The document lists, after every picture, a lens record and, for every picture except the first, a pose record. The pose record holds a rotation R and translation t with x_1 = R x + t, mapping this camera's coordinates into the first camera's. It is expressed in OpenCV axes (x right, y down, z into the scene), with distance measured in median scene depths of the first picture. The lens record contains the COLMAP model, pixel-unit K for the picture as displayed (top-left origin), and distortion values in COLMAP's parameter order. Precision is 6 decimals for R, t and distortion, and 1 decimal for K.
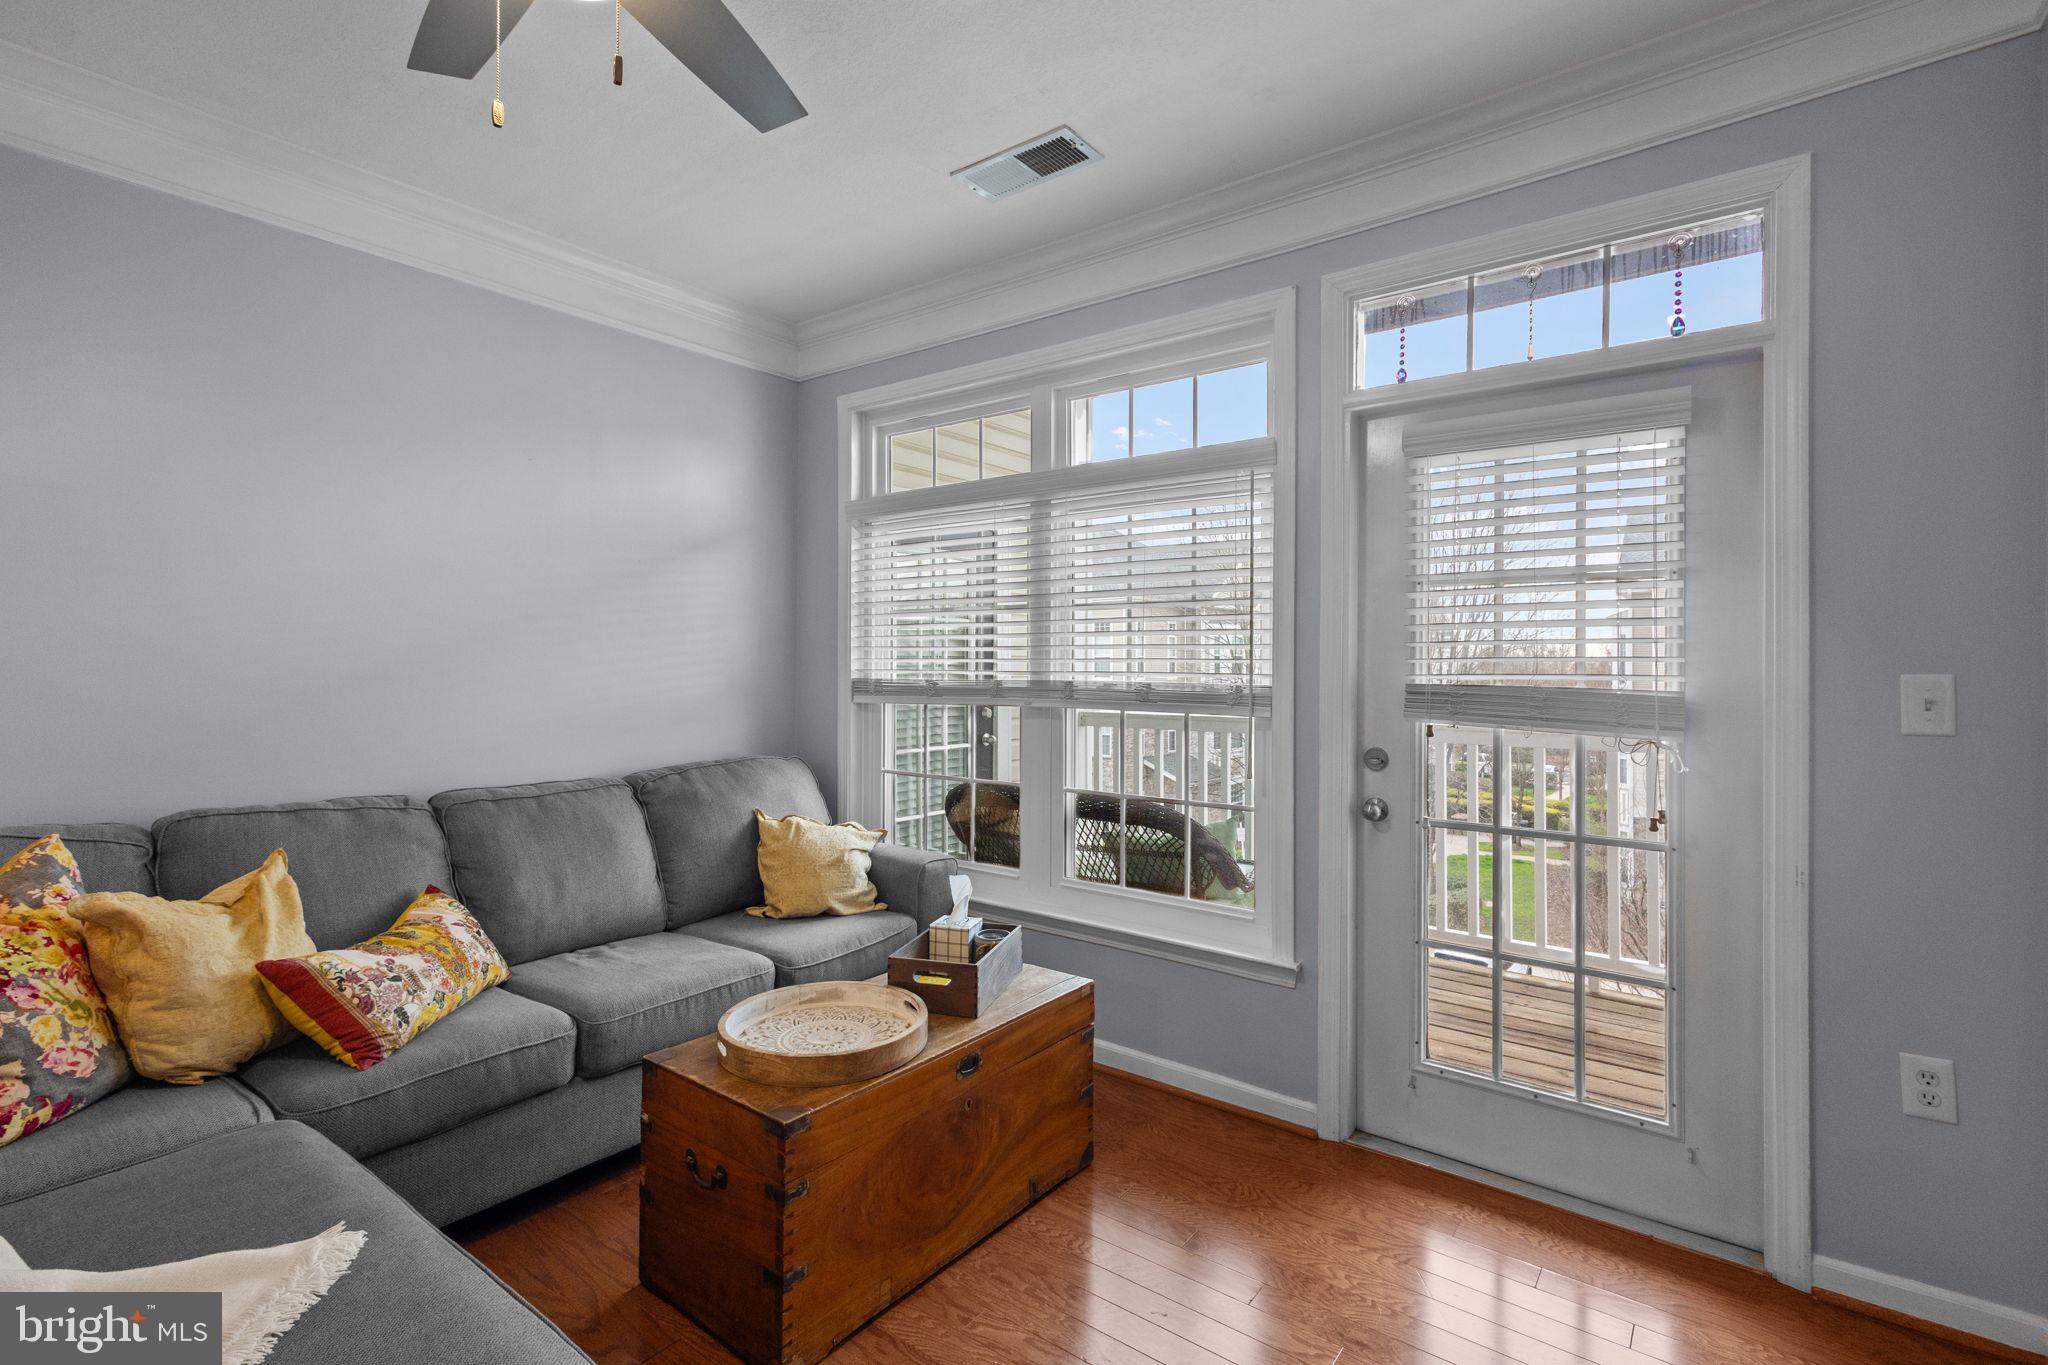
lens RADIAL K [[944.2, 0, 1017.4], [0, 944.2, 658.0], [0, 0, 1]] dist [0.000343, -0.000600]
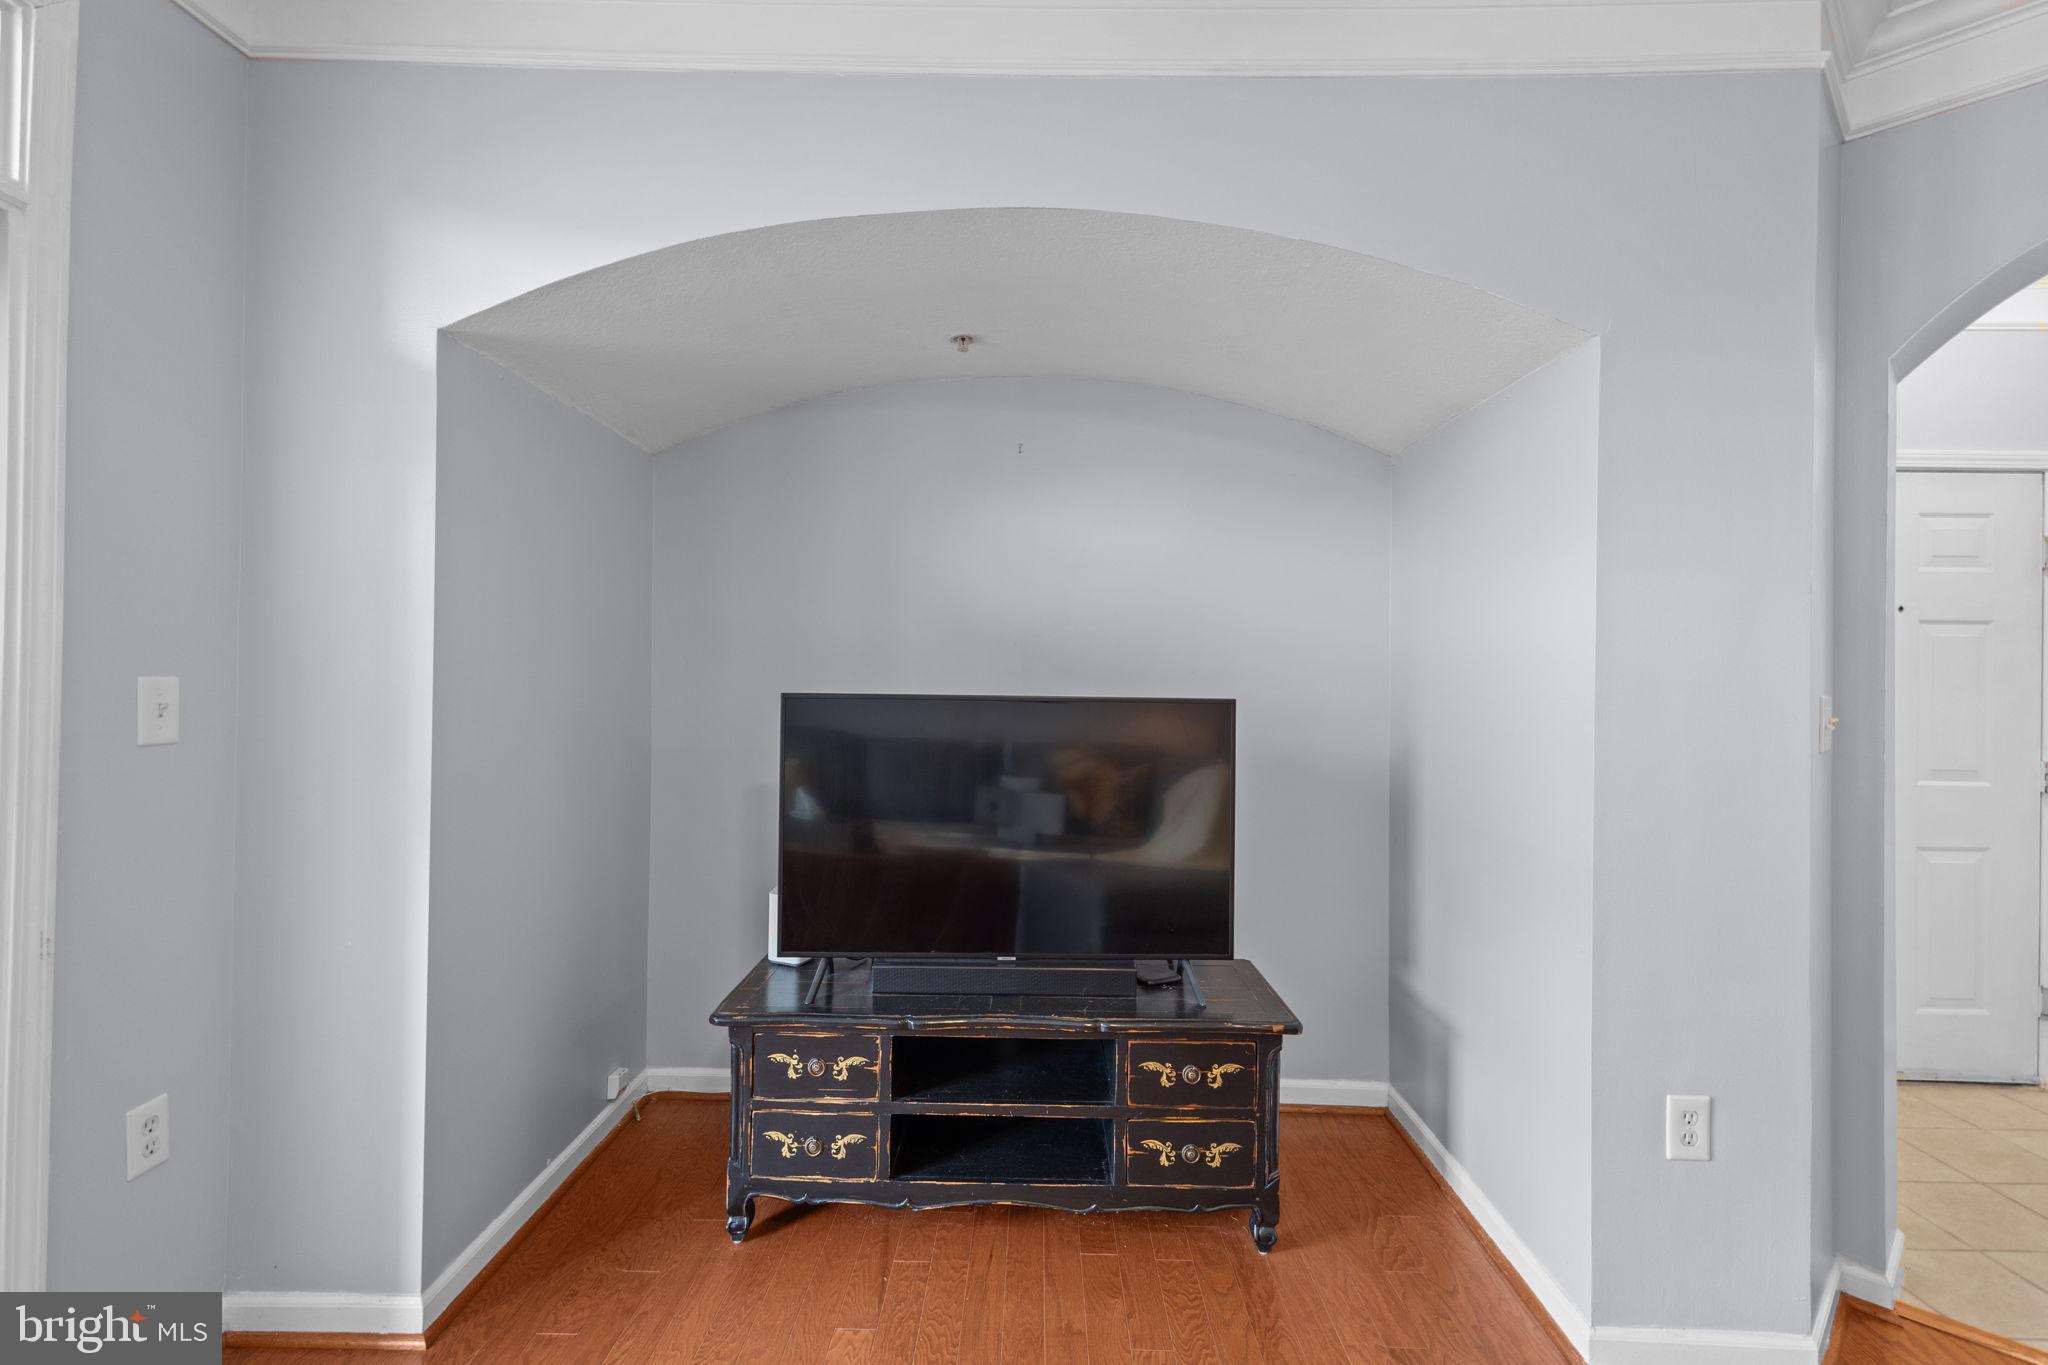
lens RADIAL K [[931.2, 0, 1024.0], [0, 931.2, 682.5], [0, 0, 1]] dist [0.001149, -0.000096]
pose [[-0.617389, -0.003929, 0.786648, -0.184255], [-0.016699, 0.999828, -0.008113, 0.011901], [-0.786481, -0.018145, -0.617348, 0.666747]]
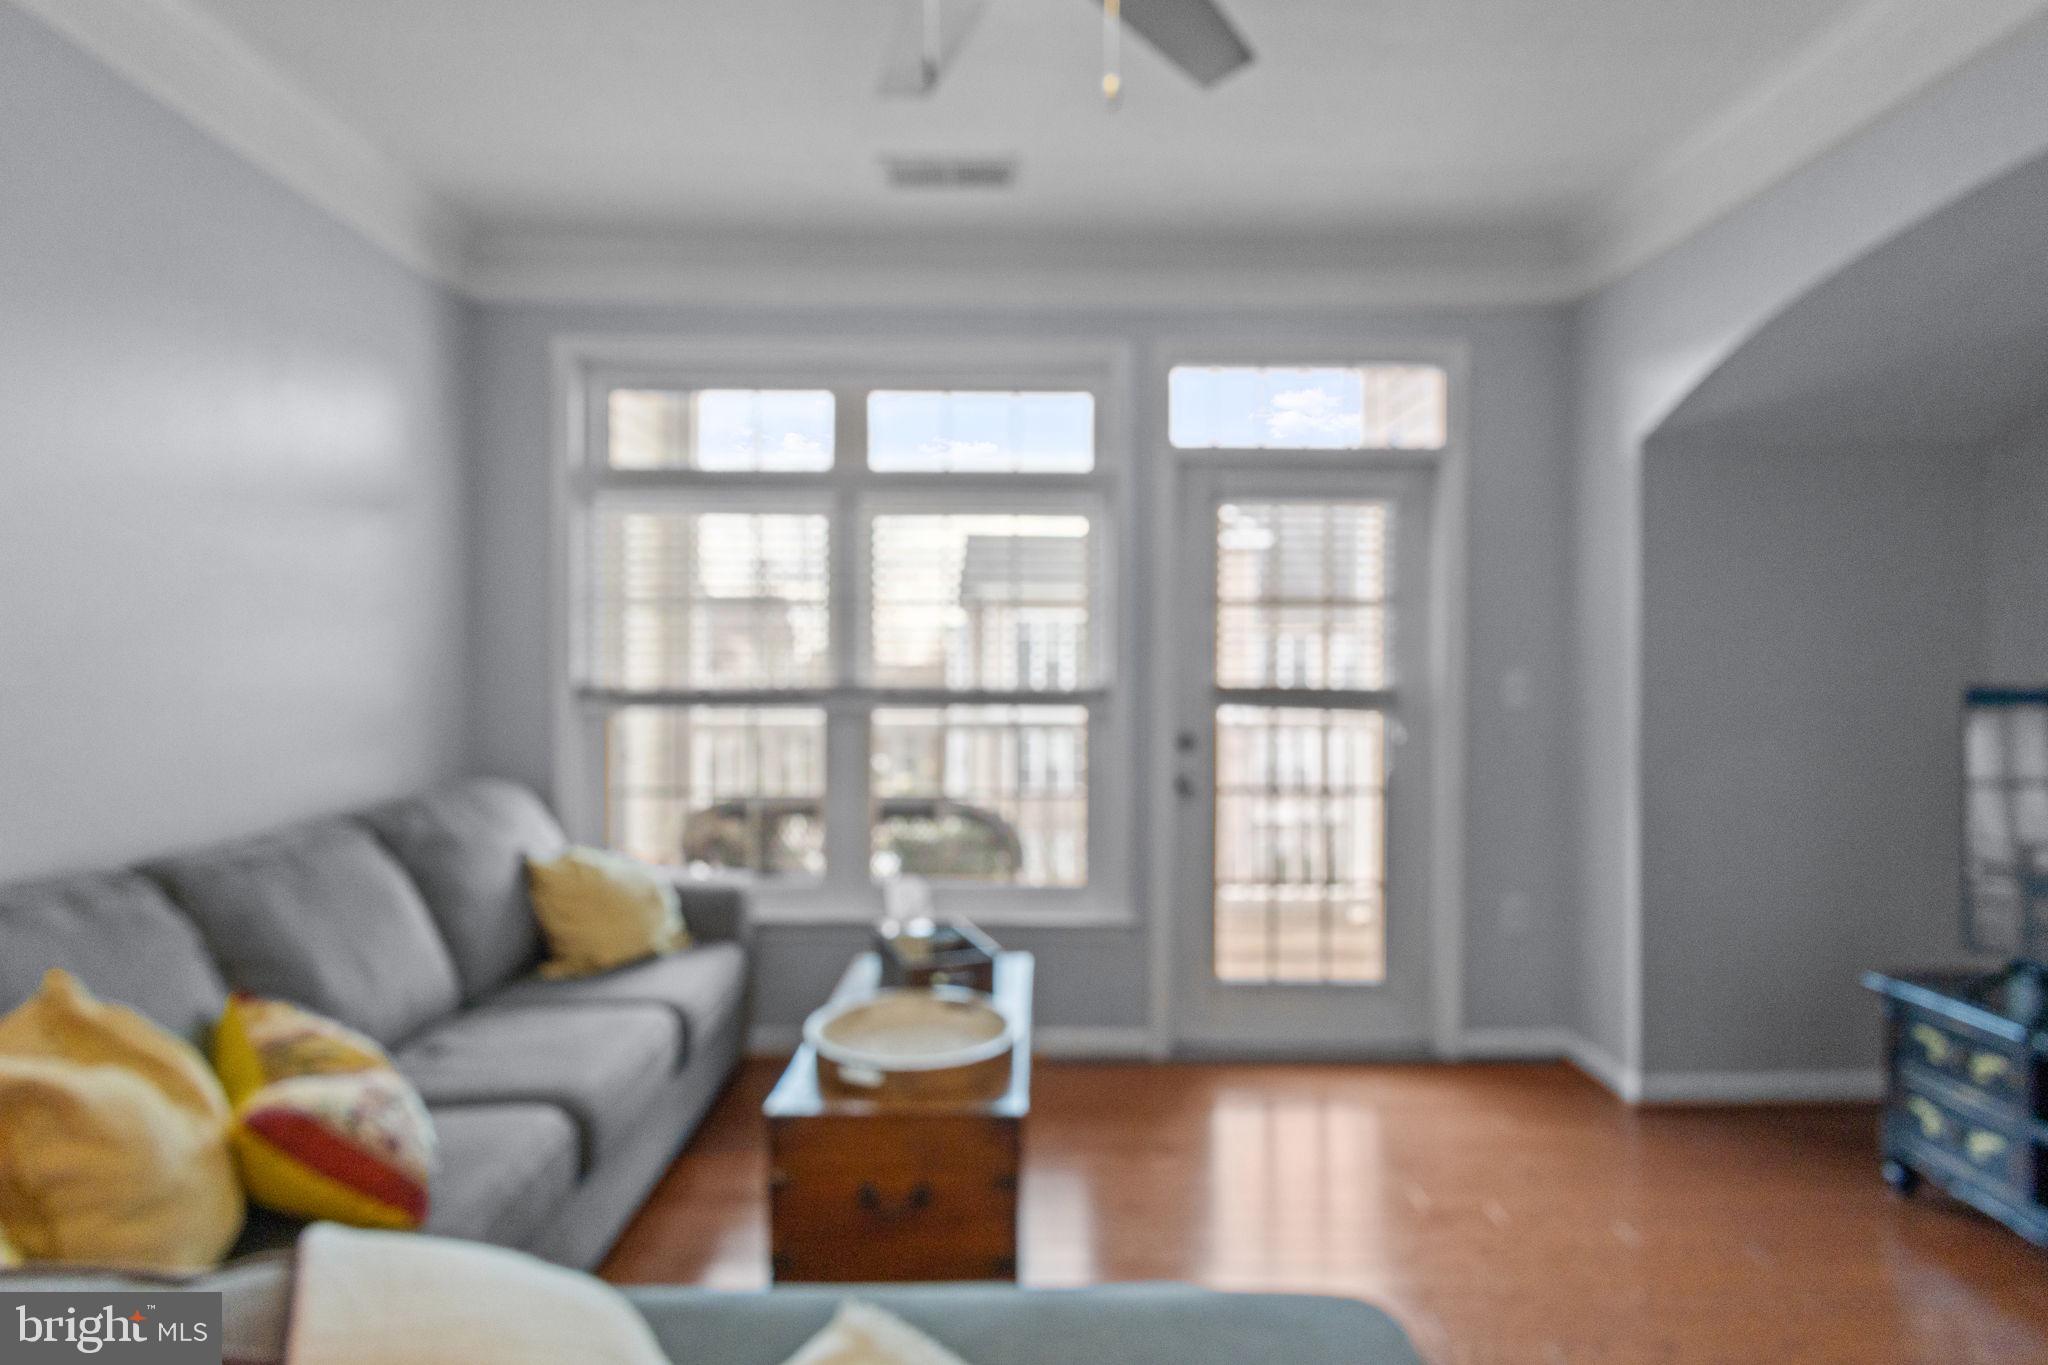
lens RADIAL K [[1014.7, 0, 1024.0], [0, 1014.7, 682.5], [0, 0, 1]] dist [-0.000710, -0.000365]
pose [[0.789228, -0.009984, 0.614020, -0.624847], [-0.000655, 0.999854, 0.017099, 0.005548], [-0.614100, -0.013898, 0.789106, 0.089509]]
